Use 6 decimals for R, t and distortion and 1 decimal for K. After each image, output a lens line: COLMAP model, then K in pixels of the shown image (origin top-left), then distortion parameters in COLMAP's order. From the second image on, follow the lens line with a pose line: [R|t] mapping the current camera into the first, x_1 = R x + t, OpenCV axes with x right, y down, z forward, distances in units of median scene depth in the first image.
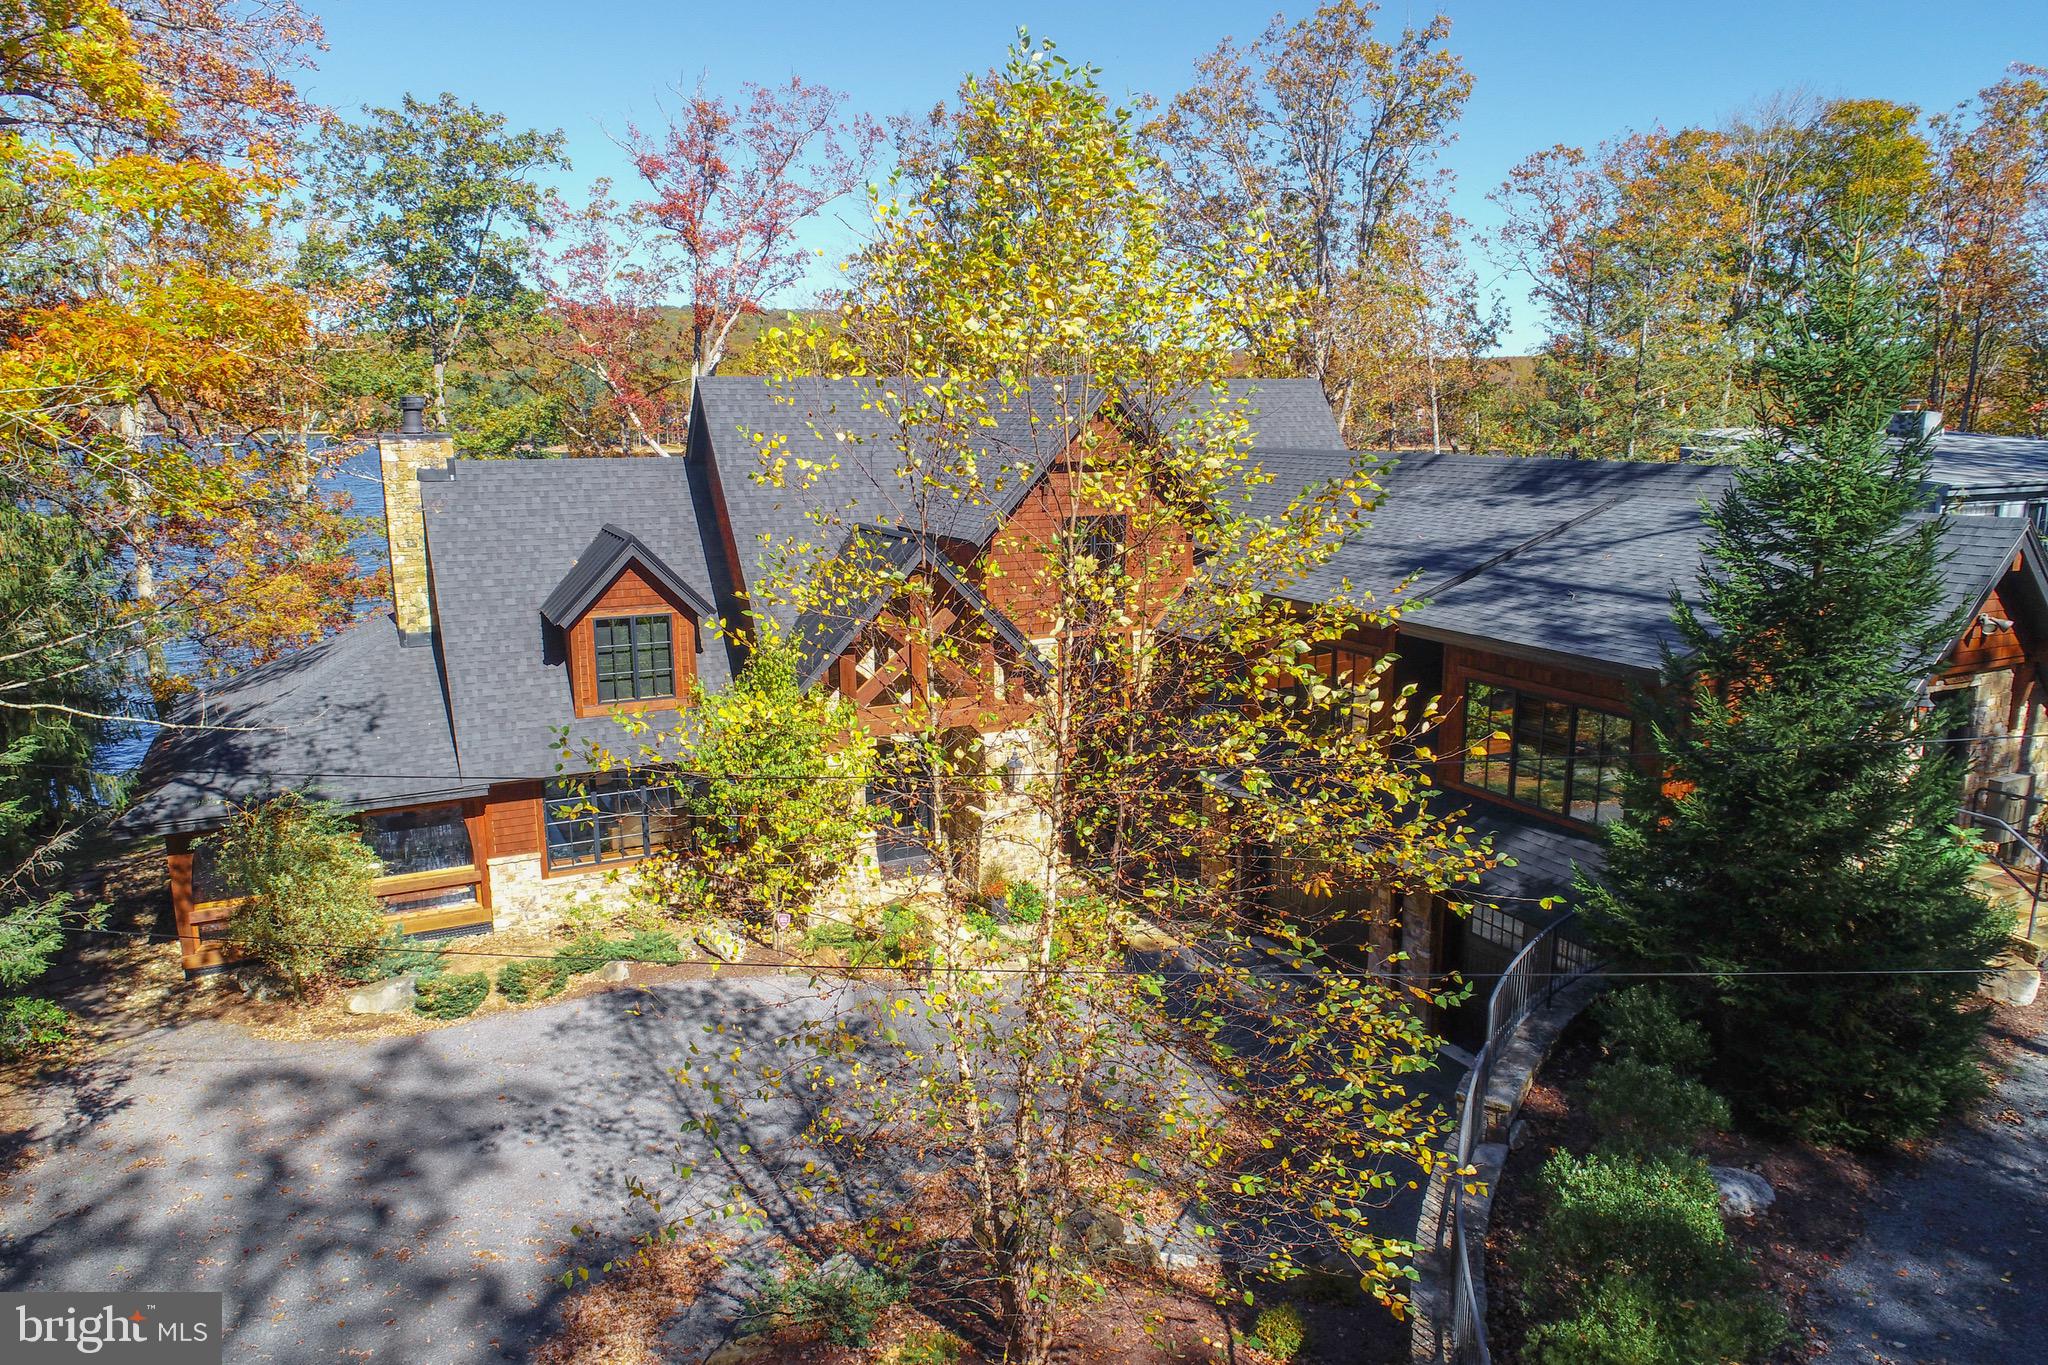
lens RADIAL K [[1353.5, 0, 1028.0], [0, 1353.5, 665.5], [0, 0, 1]] dist [-0.000427, 0.005410]
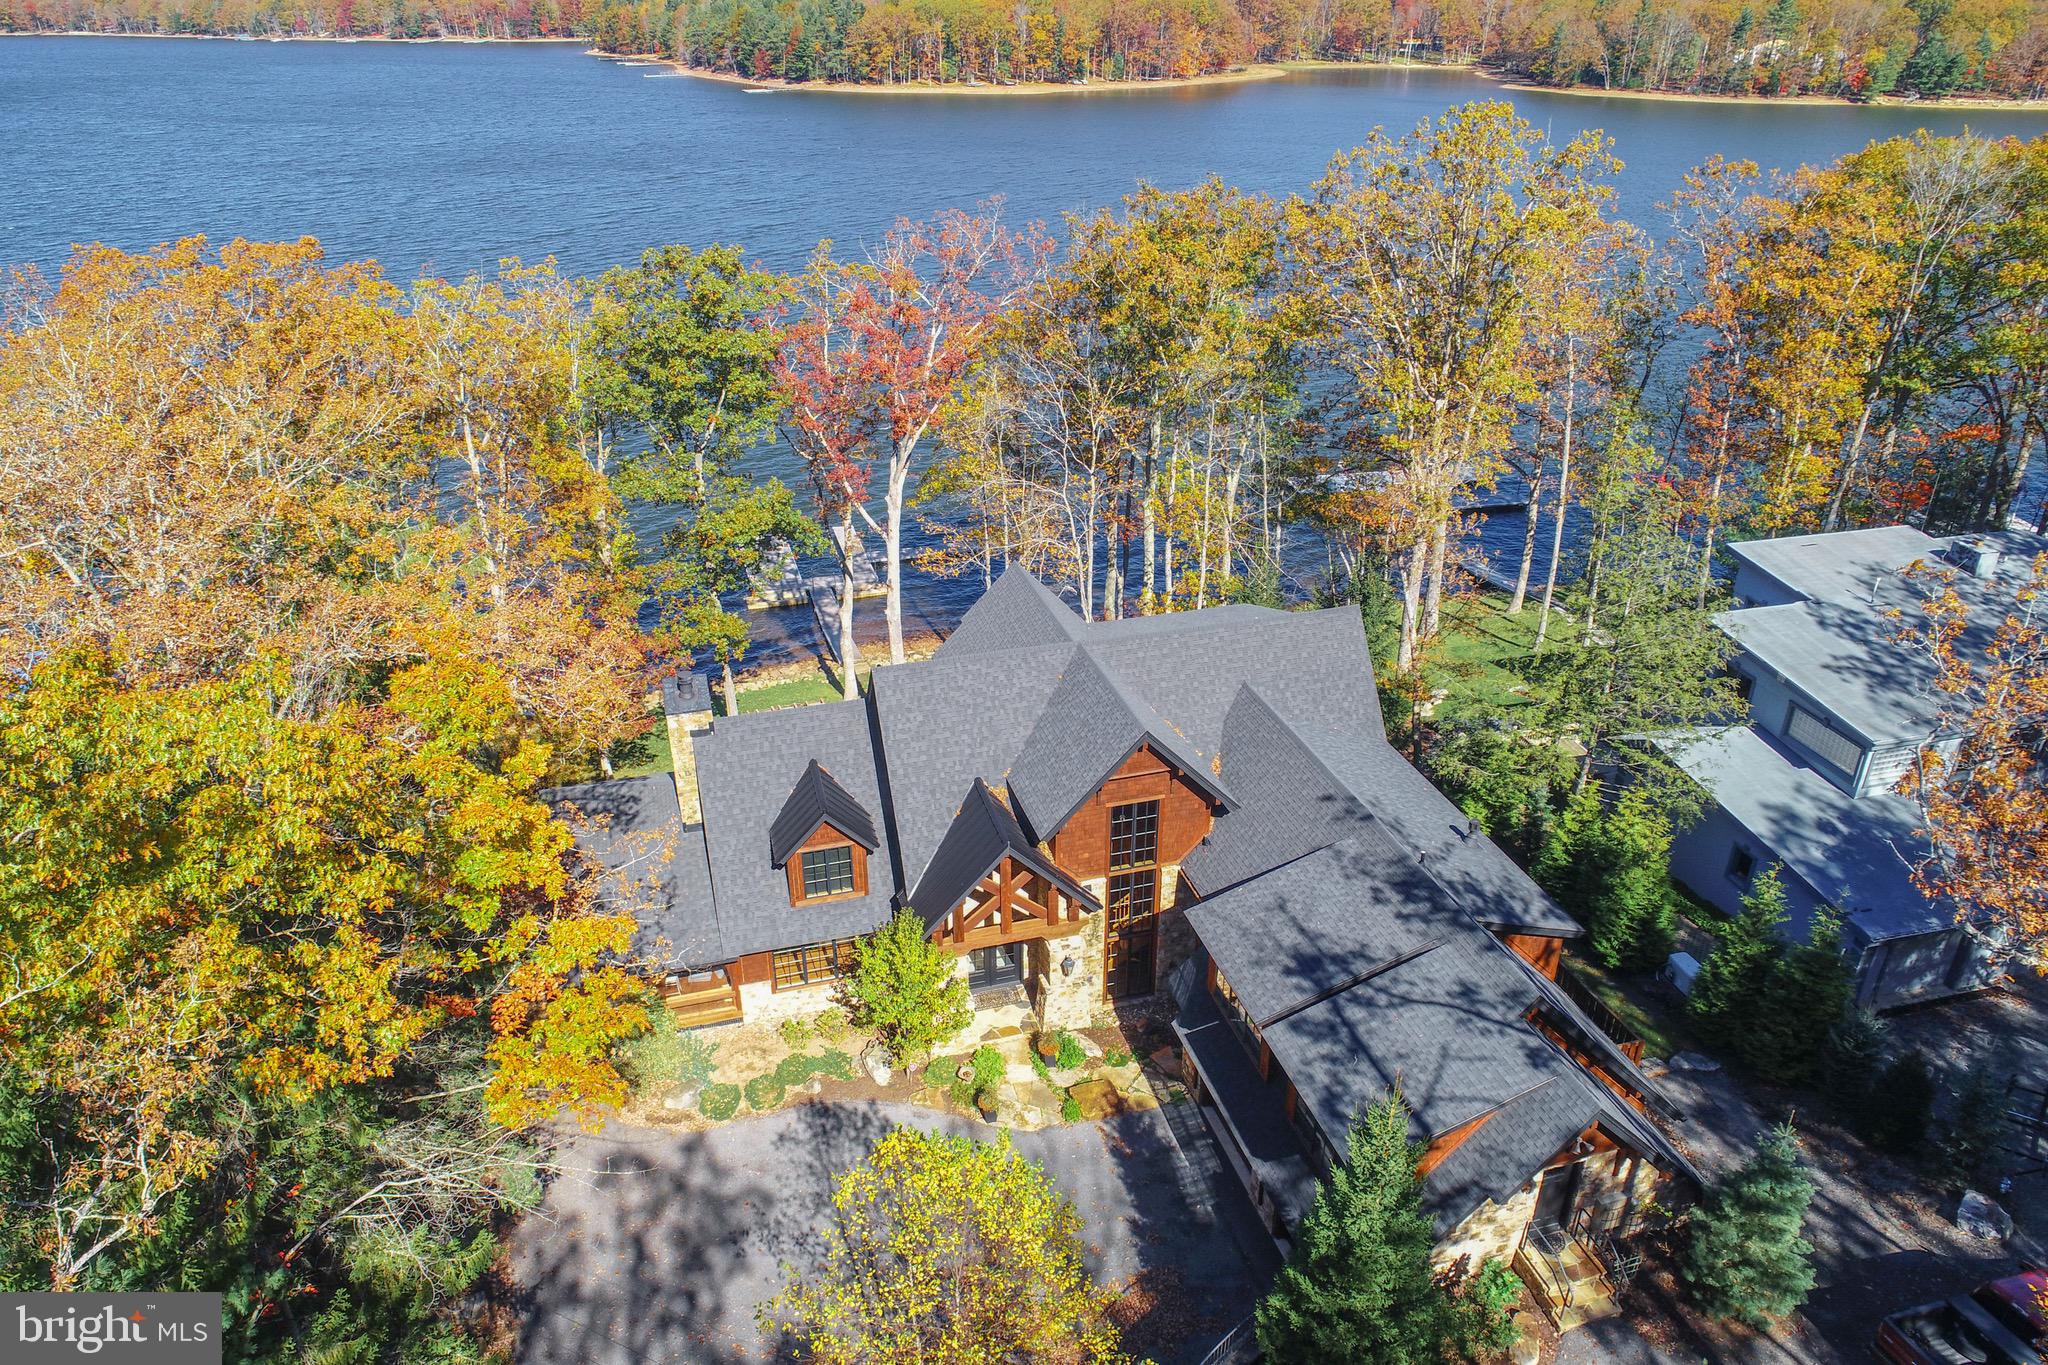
lens RADIAL K [[1341.7, 0, 1024.0], [0, 1341.7, 682.5], [0, 0, 1]] dist [0.002251, -0.003657]
pose [[0.982381, 0.083355, -0.167271, 0.179743], [-0.033930, 0.959700, 0.278970, -0.702878], [0.183784, -0.268379, 0.945619, -0.372965]]
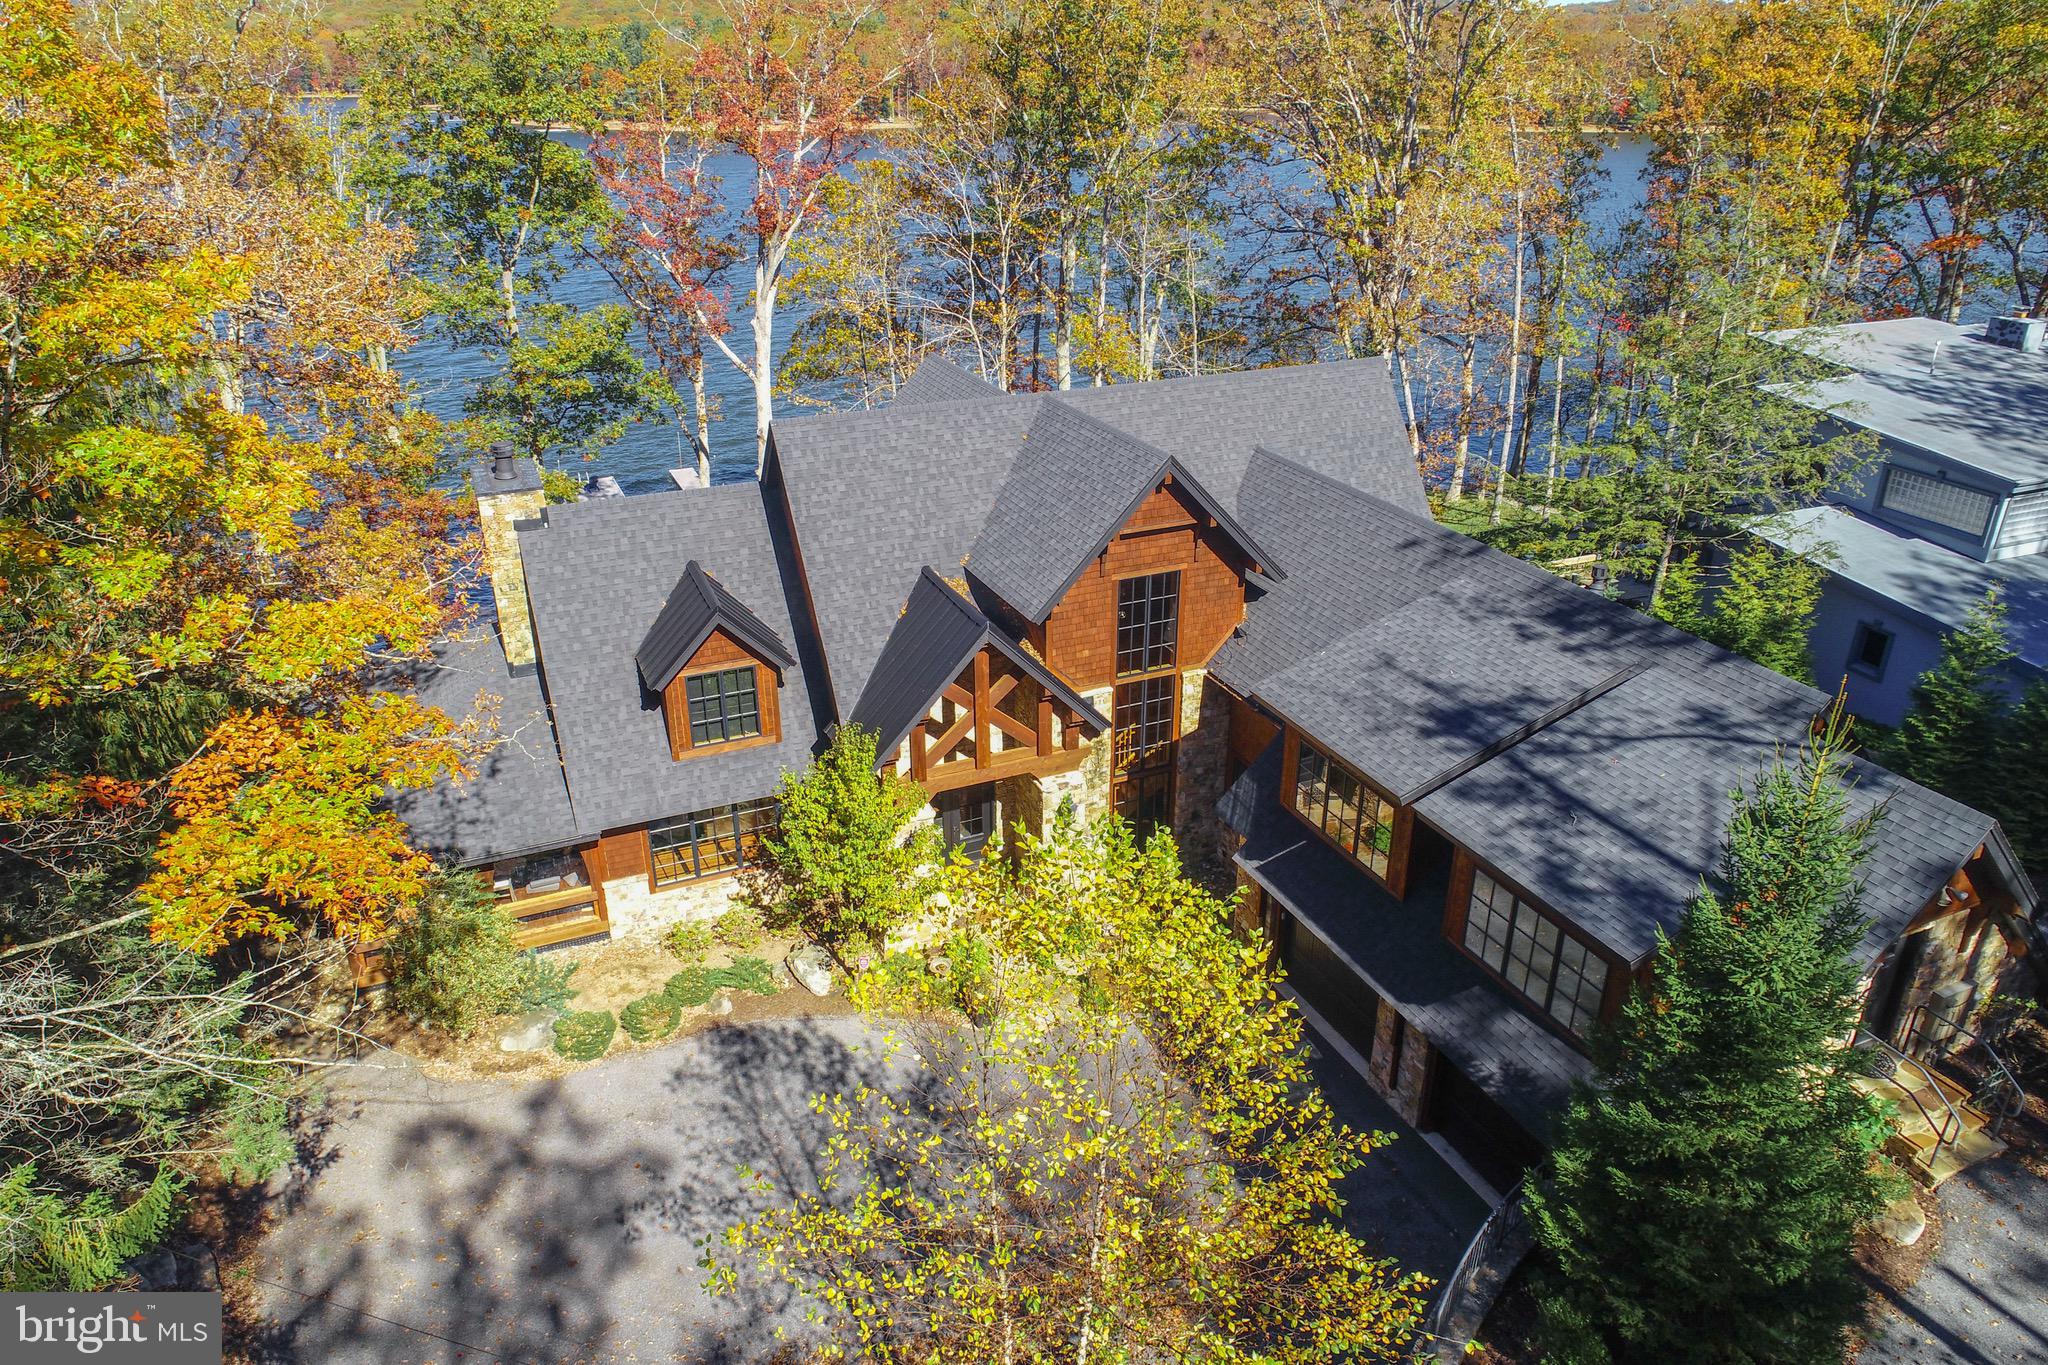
lens RADIAL K [[1353.5, 0, 1028.0], [0, 1353.5, 665.5], [0, 0, 1]] dist [-0.000427, 0.005410]
pose [[0.998745, 0.022086, -0.044946, 0.003842], [-0.011362, 0.974026, 0.226152, -0.313472], [0.048773, -0.225357, 0.973055, -0.047401]]
